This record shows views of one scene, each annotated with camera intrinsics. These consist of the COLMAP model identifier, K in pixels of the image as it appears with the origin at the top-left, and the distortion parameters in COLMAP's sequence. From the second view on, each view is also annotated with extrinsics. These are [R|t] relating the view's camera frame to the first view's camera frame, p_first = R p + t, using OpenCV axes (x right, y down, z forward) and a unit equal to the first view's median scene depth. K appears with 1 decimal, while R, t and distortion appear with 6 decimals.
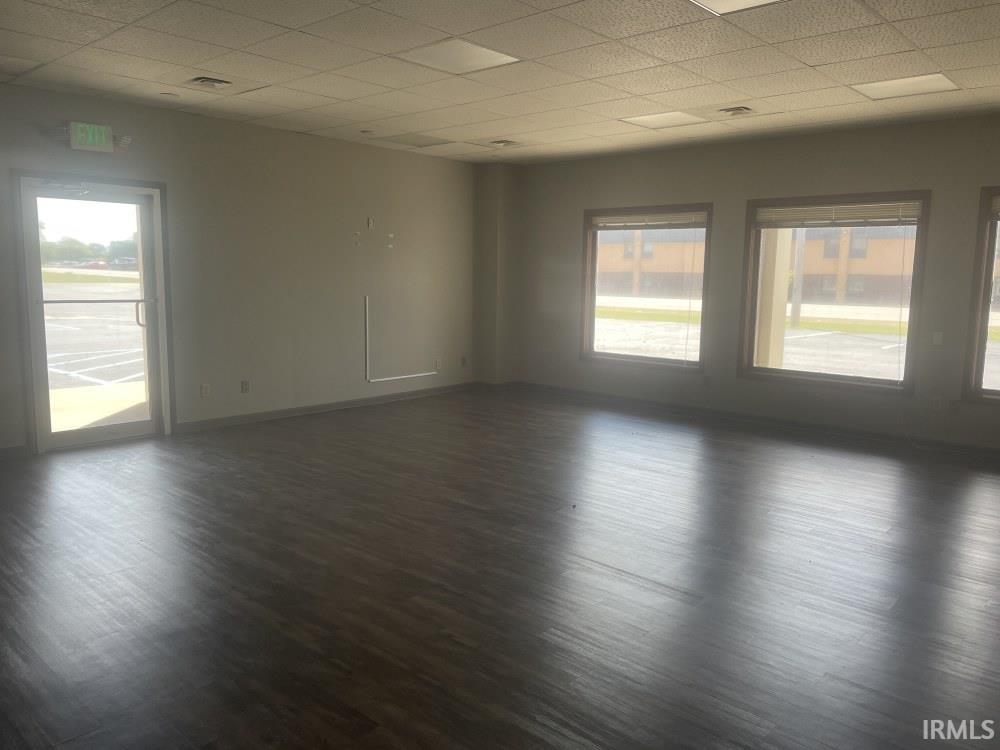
lens RADIAL K [[737.1, 0, 500.0], [0, 737.1, 375.0], [0, 0, 1]] dist [0.055458, -0.098160]
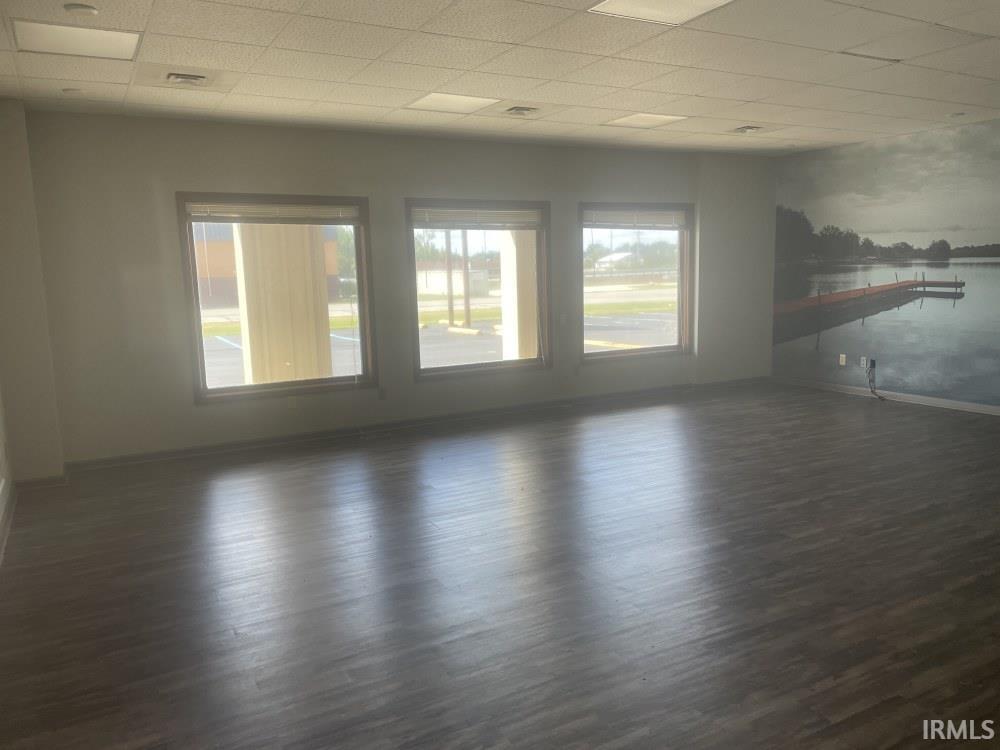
lens RADIAL K [[737.1, 0, 500.0], [0, 737.1, 375.0], [0, 0, 1]] dist [0.055458, -0.098160]
pose [[0.349119, -0.151286, 0.924786, -0.612158], [0.152937, 0.982849, 0.103049, -0.099050], [-0.924514, 0.105457, 0.366268, 0.612041]]
